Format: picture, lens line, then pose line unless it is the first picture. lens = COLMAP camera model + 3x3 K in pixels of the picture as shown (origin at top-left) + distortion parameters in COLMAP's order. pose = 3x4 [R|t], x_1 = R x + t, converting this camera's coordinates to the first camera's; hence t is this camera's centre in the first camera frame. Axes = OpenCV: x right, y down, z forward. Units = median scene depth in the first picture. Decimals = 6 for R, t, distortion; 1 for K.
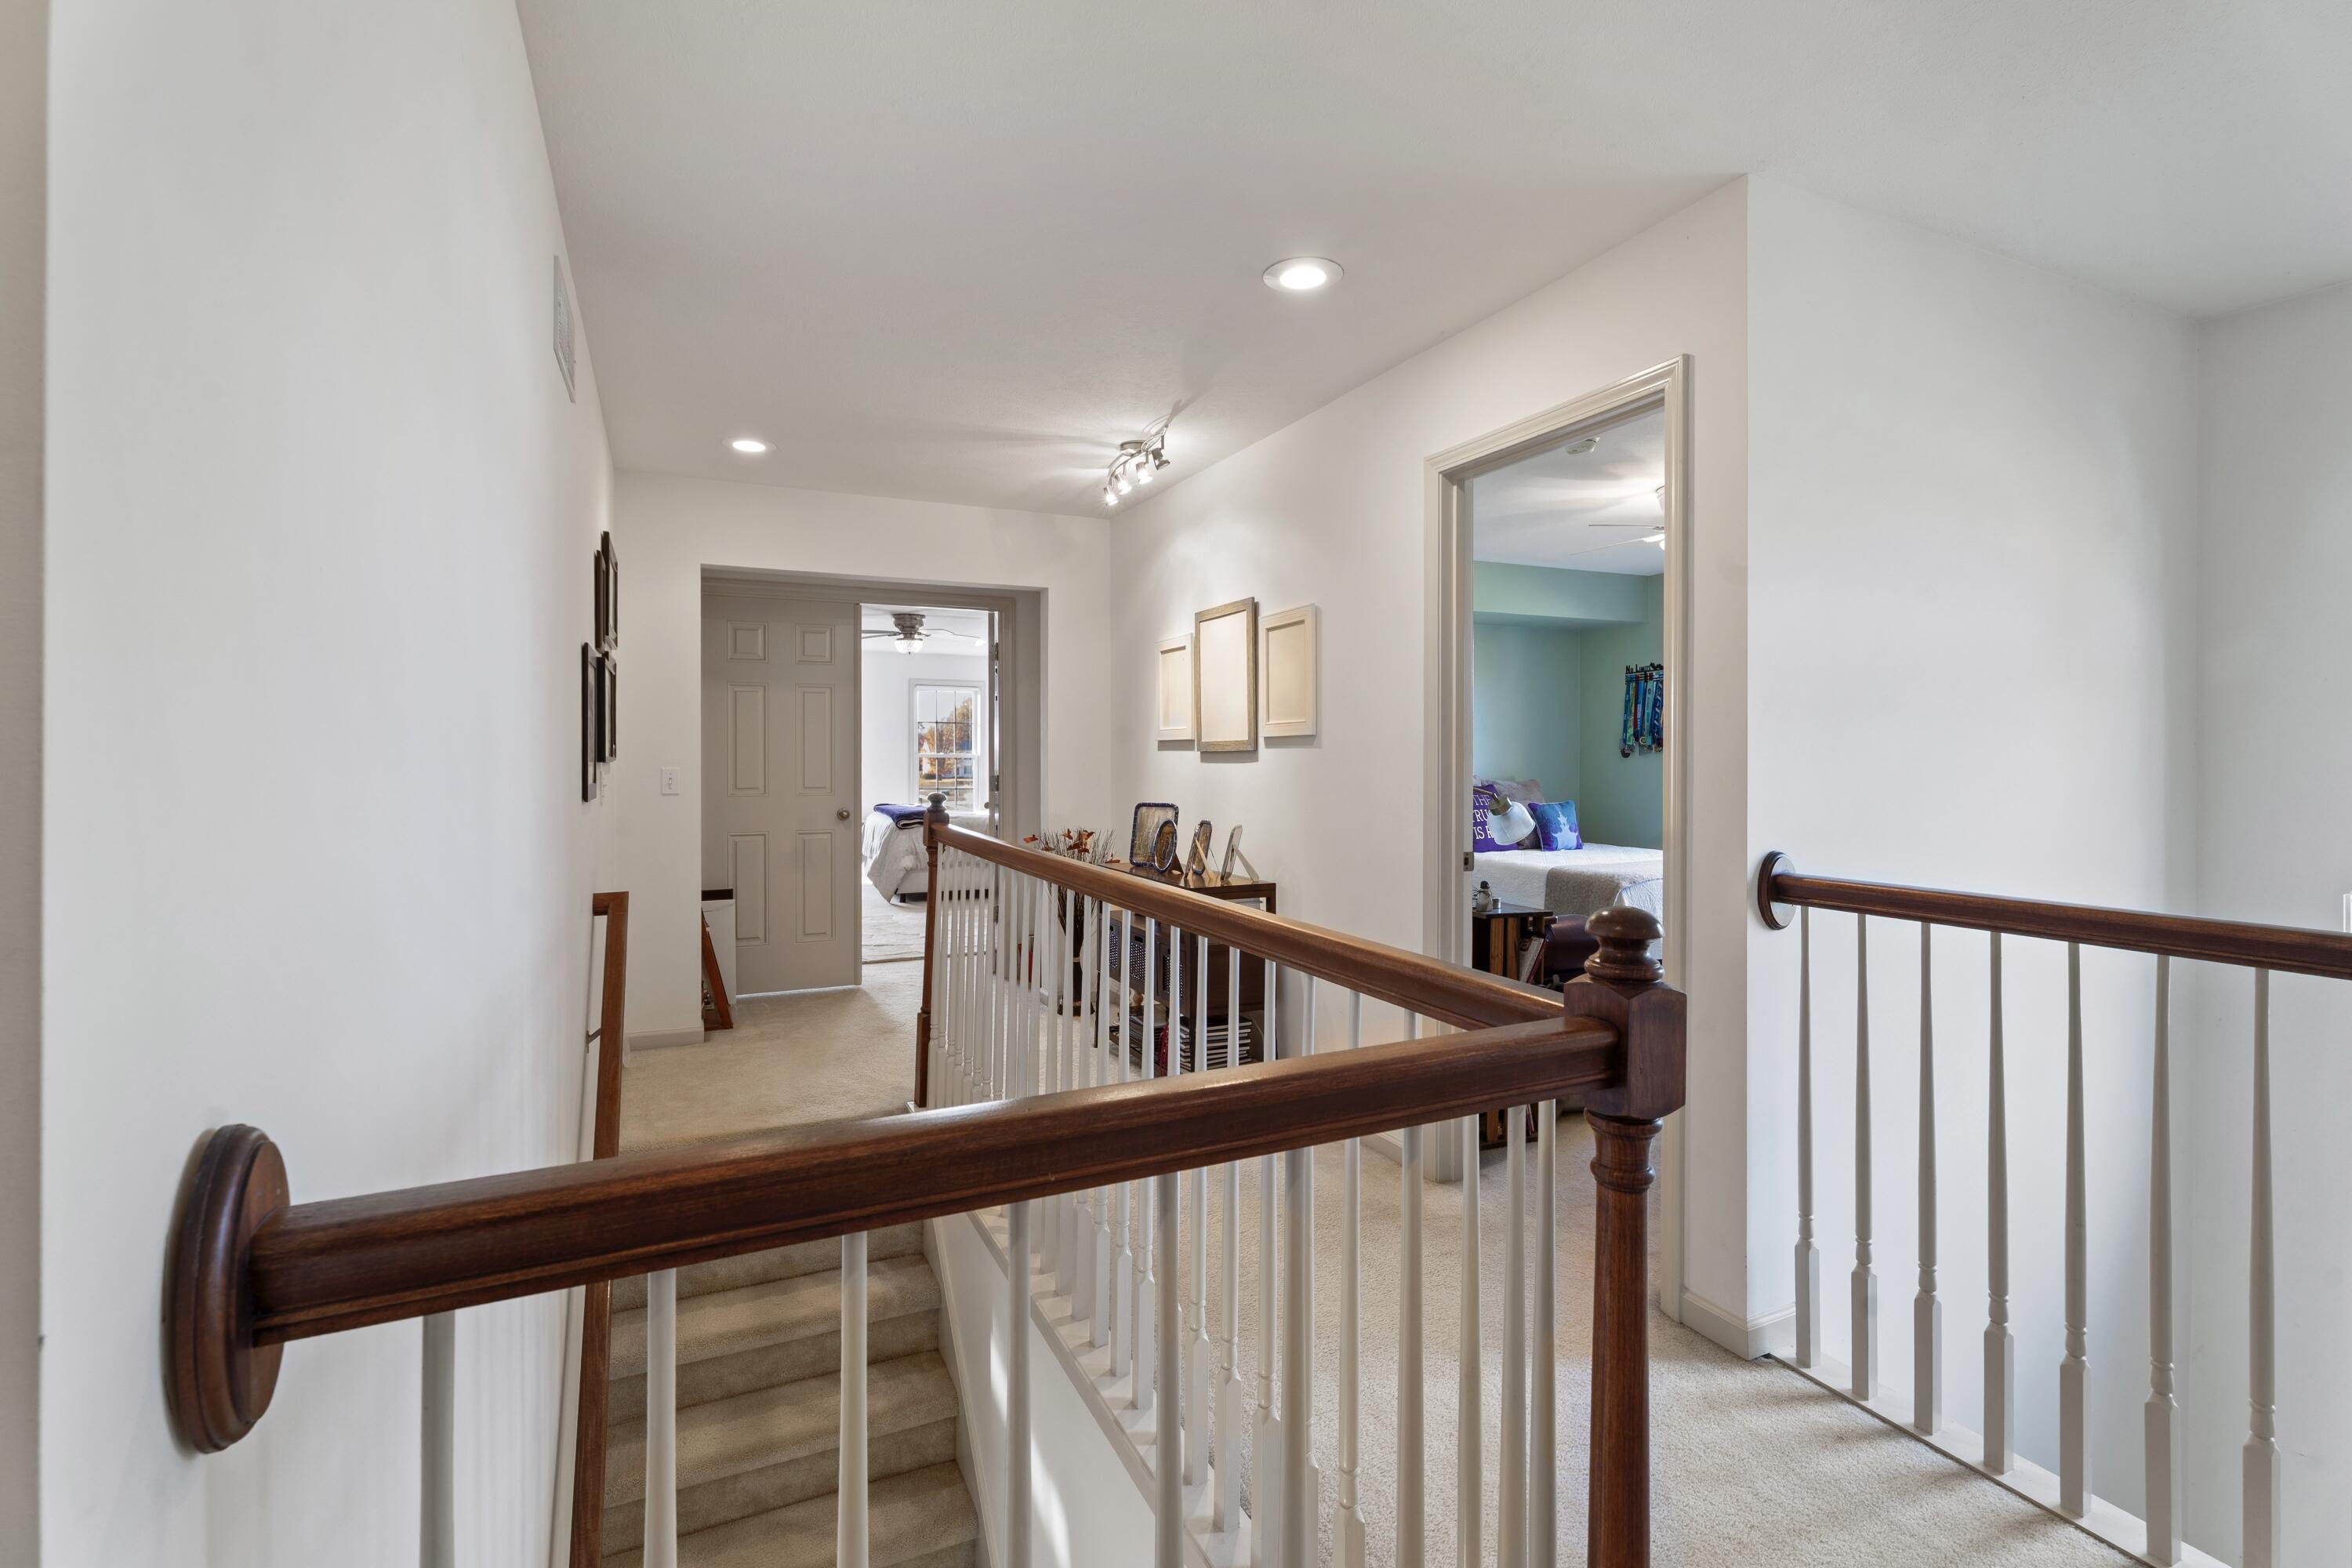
lens RADIAL K [[1087.4, 0, 1176.0], [0, 1087.4, 784.0], [0, 0, 1]] dist [-0.001133, -0.000195]
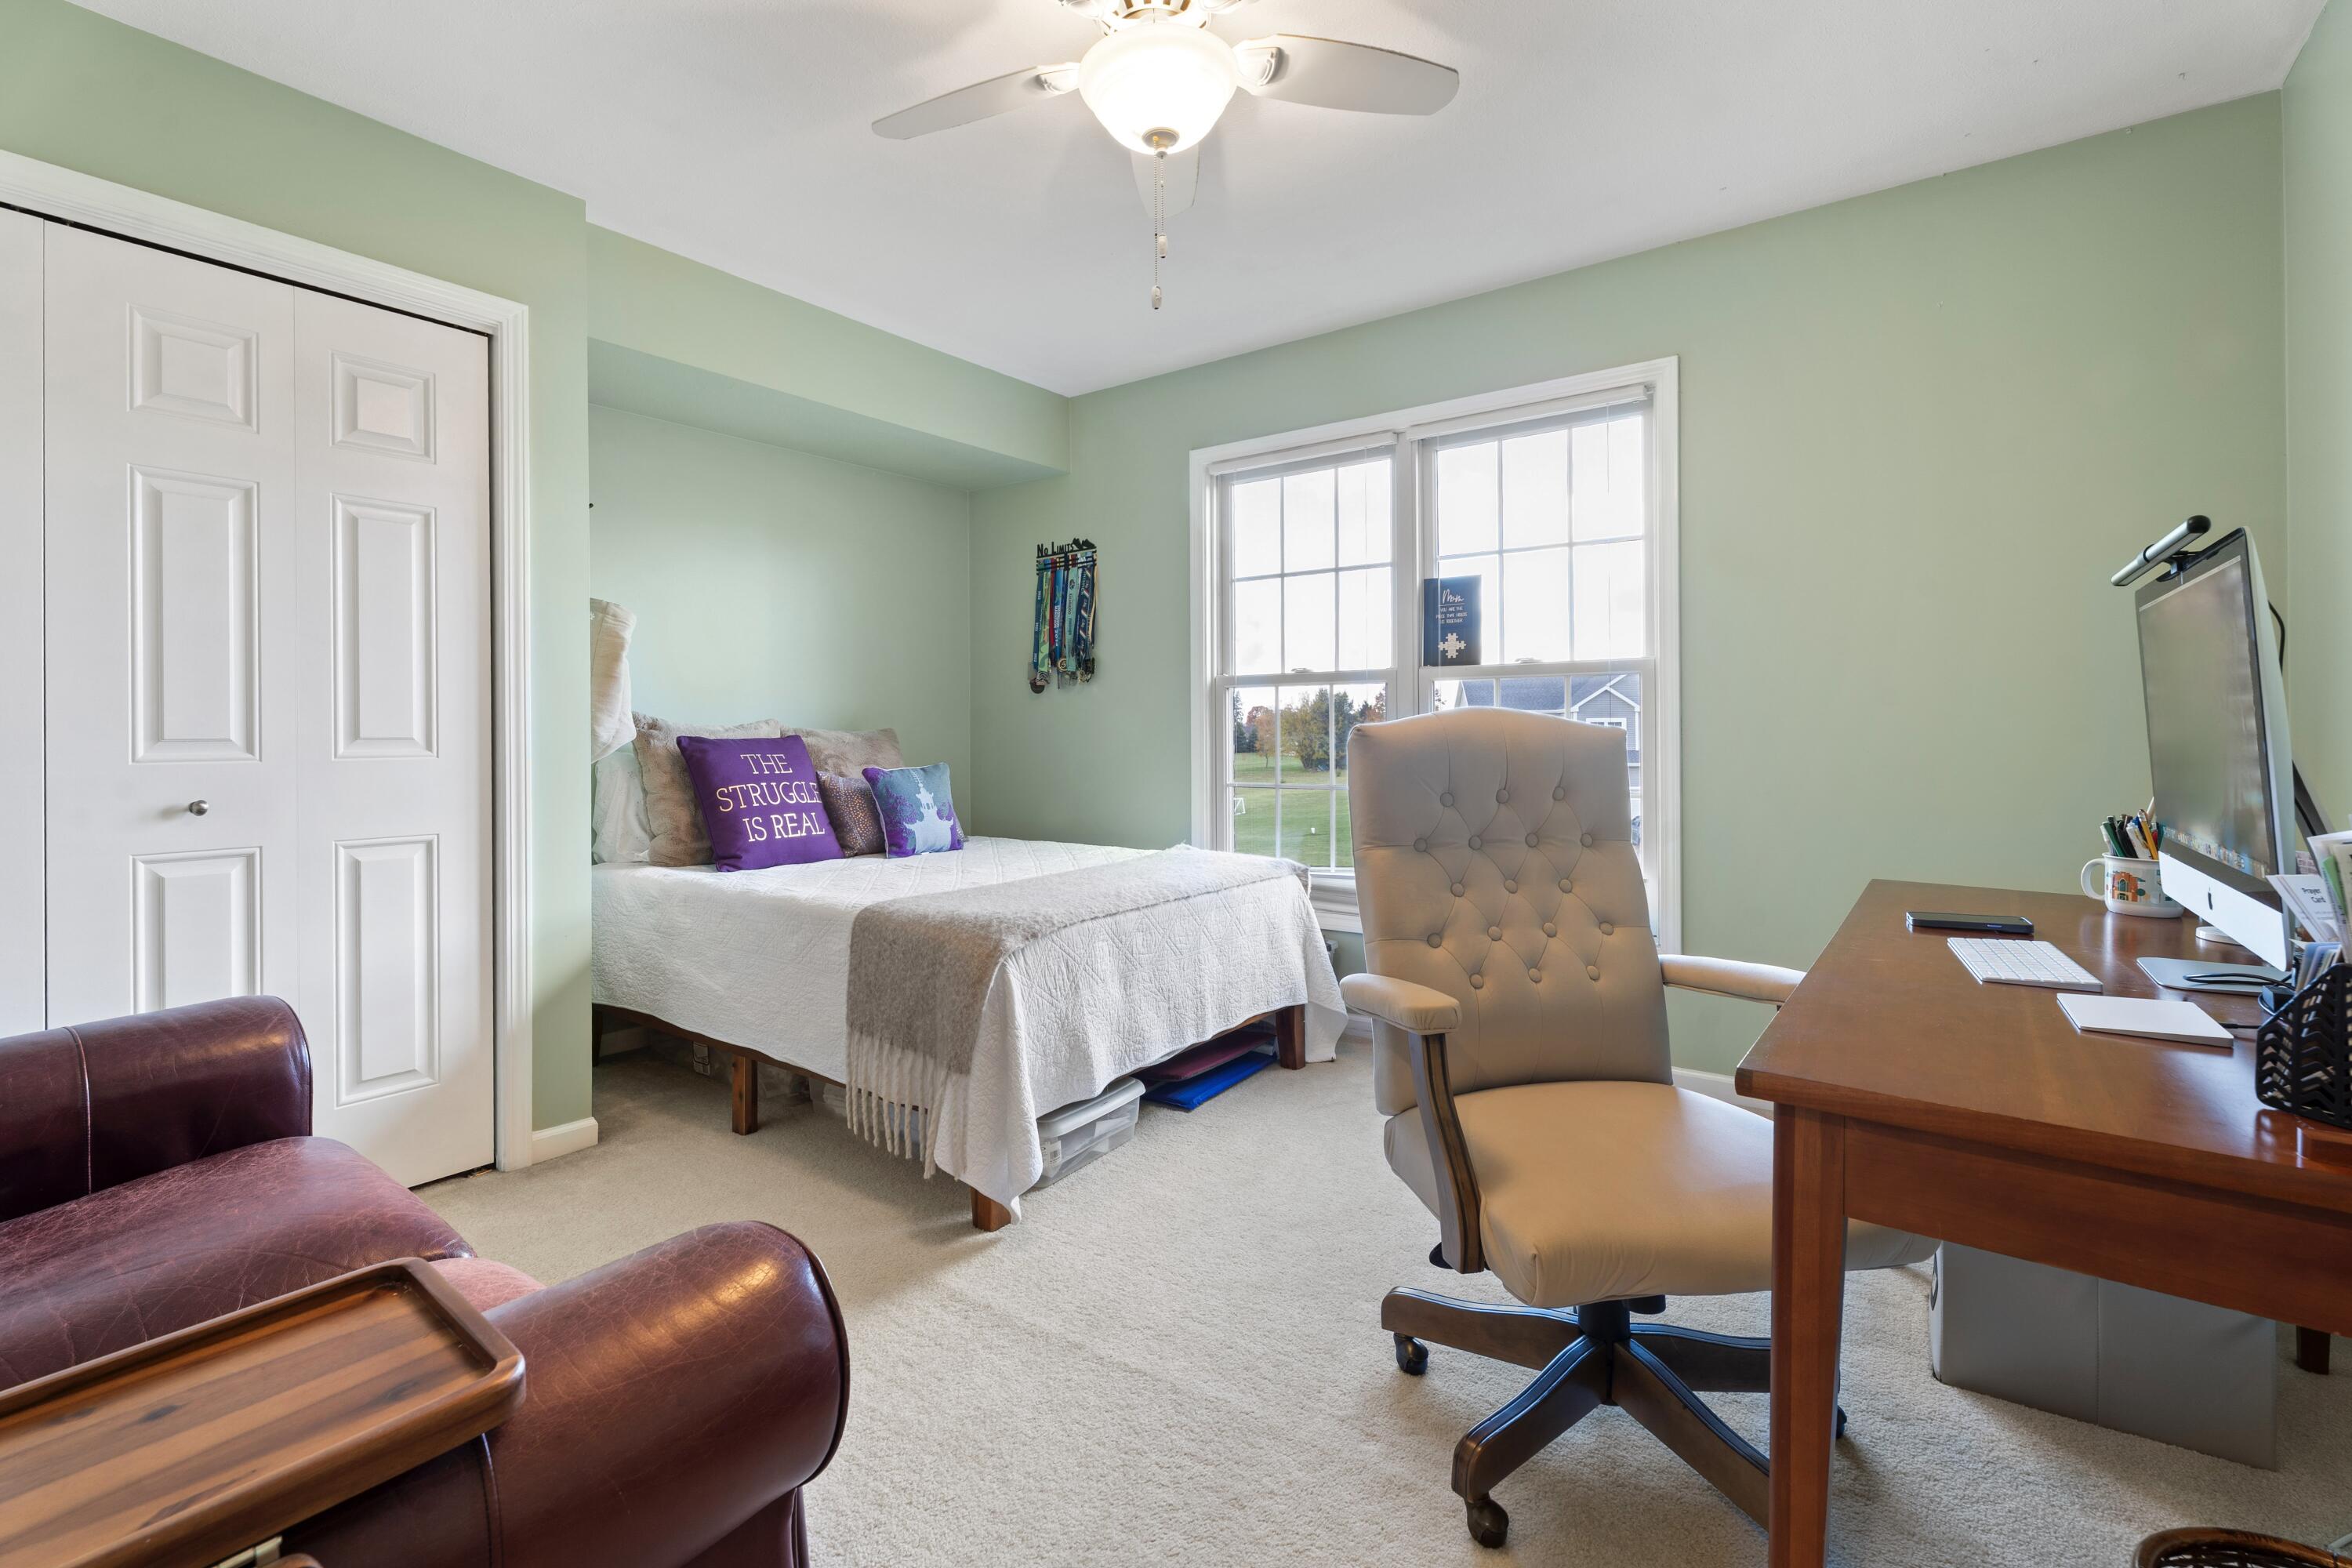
lens RADIAL K [[1050.8, 0, 1171.4], [0, 1050.8, 758.2], [0, 0, 1]] dist [-0.001082, -0.000668]
pose [[0.881950, -0.006790, 0.471295, 0.205382], [0.012064, 0.999894, -0.008171, 0.018030], [-0.471189, 0.012892, 0.881938, 0.453654]]
